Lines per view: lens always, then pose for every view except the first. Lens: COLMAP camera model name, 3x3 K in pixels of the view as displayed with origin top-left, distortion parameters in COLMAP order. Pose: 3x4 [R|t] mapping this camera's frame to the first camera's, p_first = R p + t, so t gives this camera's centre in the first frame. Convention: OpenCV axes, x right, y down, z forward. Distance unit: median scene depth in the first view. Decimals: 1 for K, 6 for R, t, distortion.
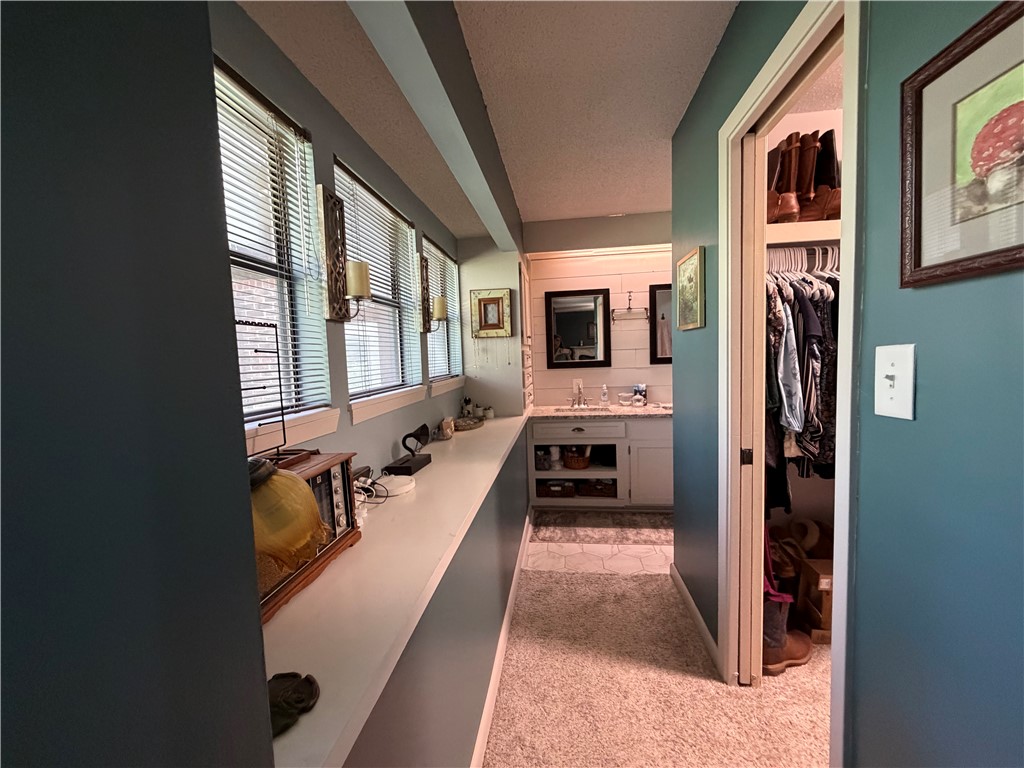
lens RADIAL K [[410.0, 0, 512.0], [0, 410.0, 384.0], [0, 0, 1]] dist [-0.000221, -0.000102]
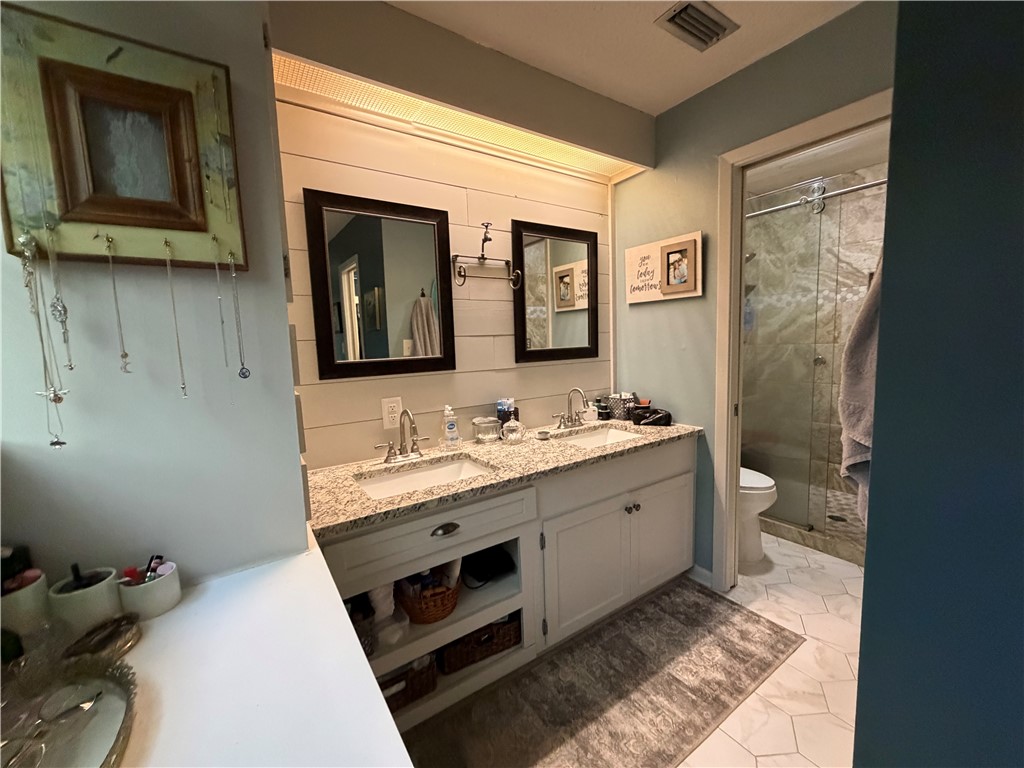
lens RADIAL K [[410.0, 0, 512.0], [0, 410.0, 384.0], [0, 0, 1]] dist [-0.000221, -0.000102]
pose [[0.756495, -0.059809, 0.651258, -0.042777], [0.056894, 0.998053, 0.025570, -0.037139], [-0.651520, 0.017709, 0.758425, 0.639771]]
